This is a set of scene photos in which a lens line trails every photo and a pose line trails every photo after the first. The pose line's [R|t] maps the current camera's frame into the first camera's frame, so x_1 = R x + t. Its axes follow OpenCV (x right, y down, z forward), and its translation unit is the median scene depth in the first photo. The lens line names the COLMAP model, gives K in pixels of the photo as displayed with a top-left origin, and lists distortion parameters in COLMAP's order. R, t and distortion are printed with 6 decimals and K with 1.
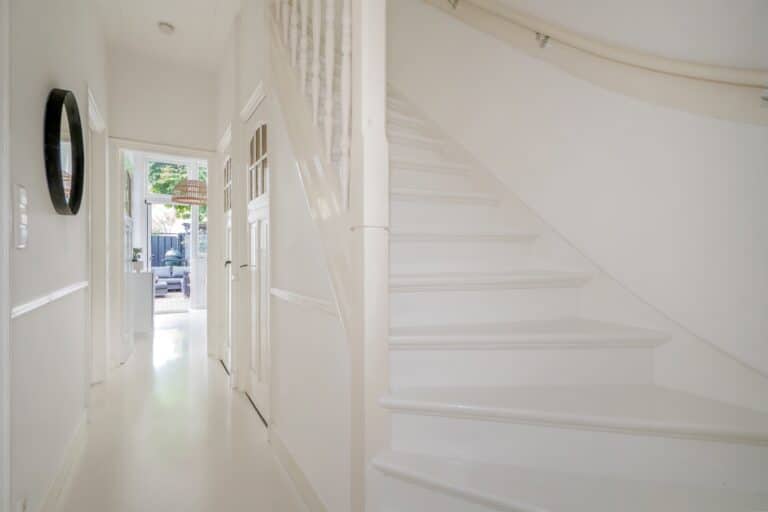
lens RADIAL K [[356.8, 0, 382.0], [0, 356.8, 253.2], [0, 0, 1]] dist [-0.007840, 0.003652]
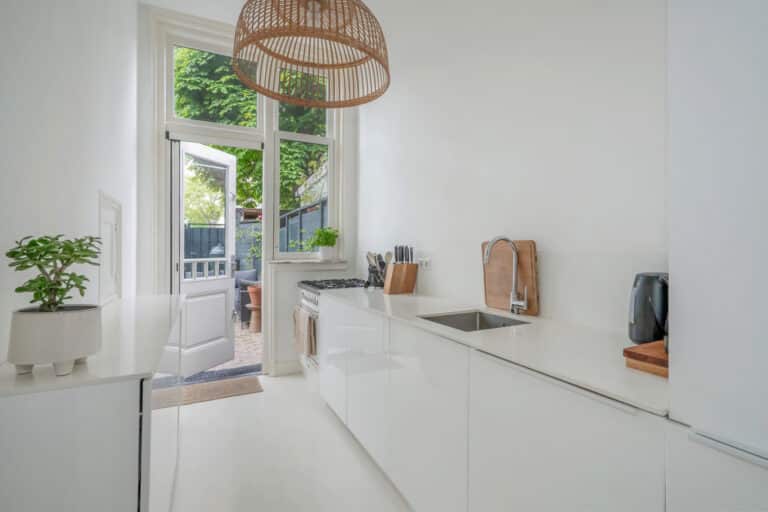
lens RADIAL K [[356.8, 0, 385.9], [0, 356.8, 254.8], [0, 0, 1]] dist [-0.007840, 0.003652]
pose [[0.996151, 0.004536, -0.087532, -0.193266], [-0.003397, 0.999908, 0.013147, -0.003207], [0.087584, -0.012799, 0.996075, 0.316877]]
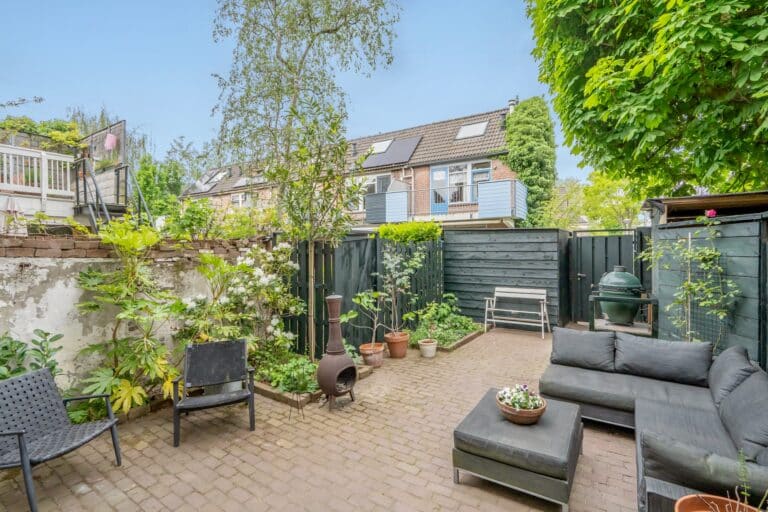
lens RADIAL K [[356.8, 0, 395.3], [0, 356.8, 245.7], [0, 0, 1]] dist [-0.007840, 0.003652]
pose [[0.426881, -0.011616, -0.904233, -0.325390], [0.003445, 0.999931, -0.011219, -0.033211], [0.904301, 0.001674, 0.426891, 0.587393]]
